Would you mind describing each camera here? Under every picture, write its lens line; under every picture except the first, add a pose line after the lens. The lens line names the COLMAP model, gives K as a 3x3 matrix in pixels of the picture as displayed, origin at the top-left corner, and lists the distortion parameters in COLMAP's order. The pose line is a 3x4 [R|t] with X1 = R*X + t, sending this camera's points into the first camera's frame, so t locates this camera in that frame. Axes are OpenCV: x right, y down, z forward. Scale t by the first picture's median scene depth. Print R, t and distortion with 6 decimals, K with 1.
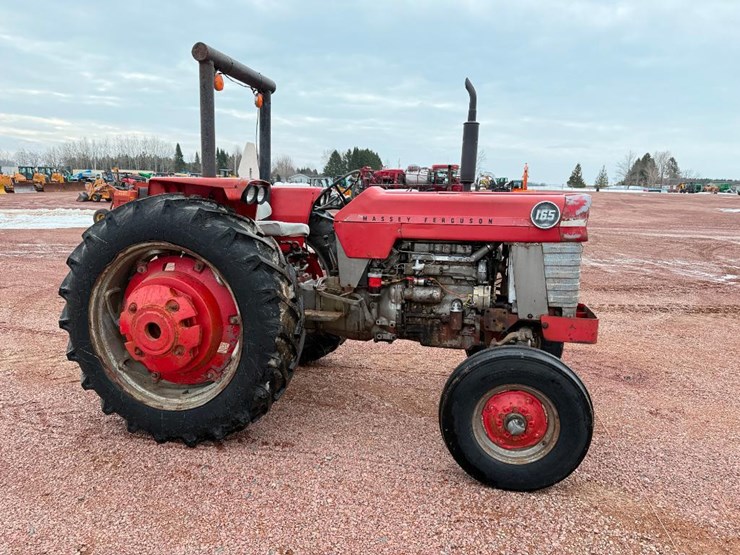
lens RADIAL K [[518.5, 0, 366.4], [0, 518.5, 276.1], [0, 0, 1]] dist [0.090865, -0.125783]
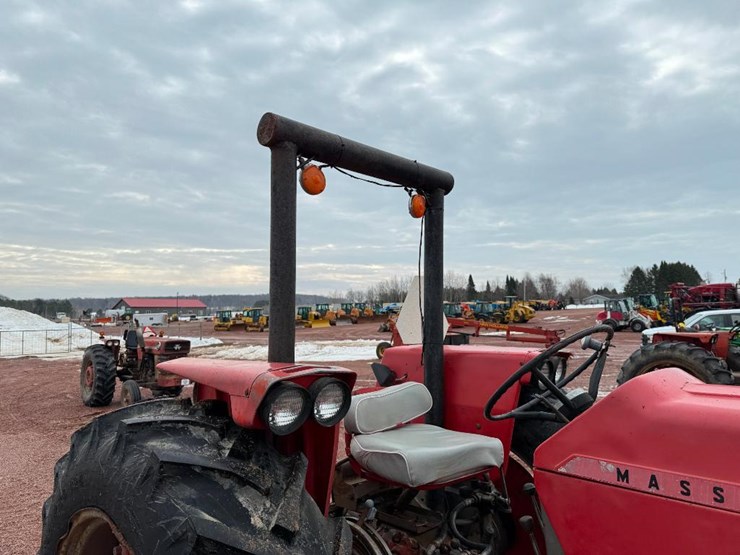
lens RADIAL K [[506.1, 0, 365.7], [0, 506.1, 267.1], [0, 0, 1]] dist [0.085003, -0.112601]
pose [[0.850756, -0.087459, -0.518233, 0.038057], [-0.046256, 0.969770, -0.239598, -0.153498], [0.523522, 0.227811, 0.820992, 0.613380]]
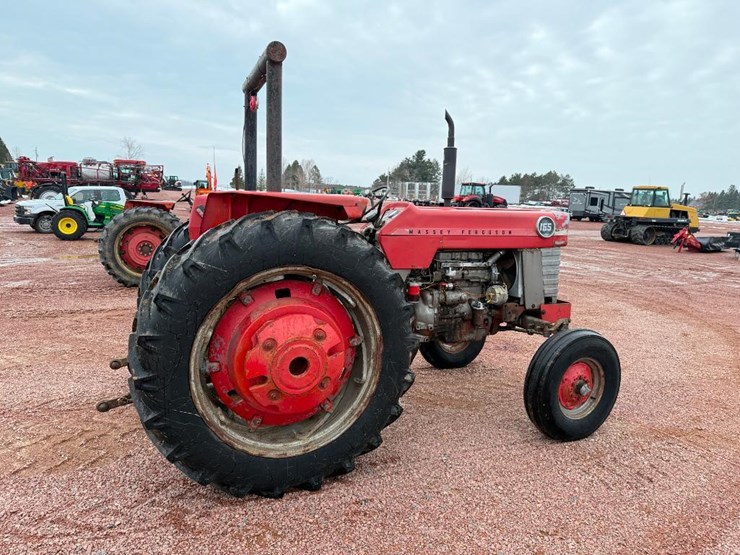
lens RADIAL K [[518.5, 0, 366.4], [0, 518.5, 276.1], [0, 0, 1]] dist [0.090865, -0.125783]
pose [[0.802007, -0.072834, 0.592858, -0.709527], [0.071517, 0.997107, 0.025750, -0.053871], [-0.593018, 0.021748, 0.804896, 0.195556]]
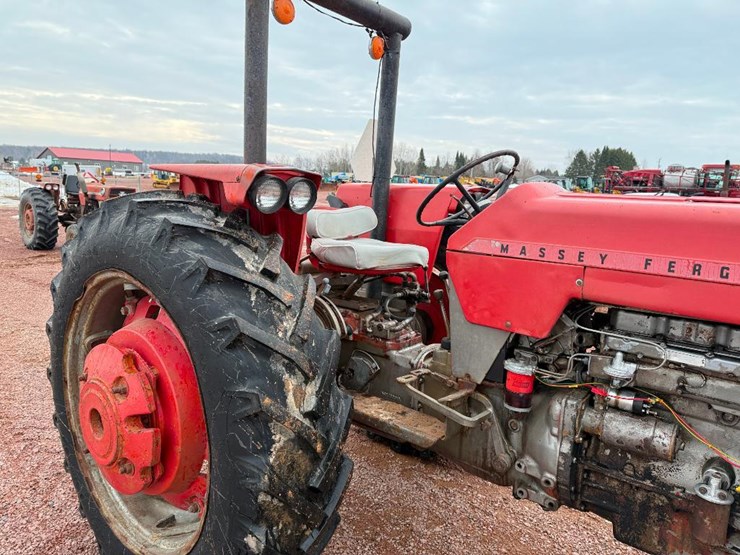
lens RADIAL K [[508.6, 0, 371.5], [0, 508.6, 271.5], [0, 0, 1]] dist [0.085405, -0.113971]
pose [[0.904914, 0.083191, -0.417384, 0.084006], [-0.087252, 0.996142, 0.009379, -0.083142], [0.416554, 0.027930, 0.908682, 0.516120]]
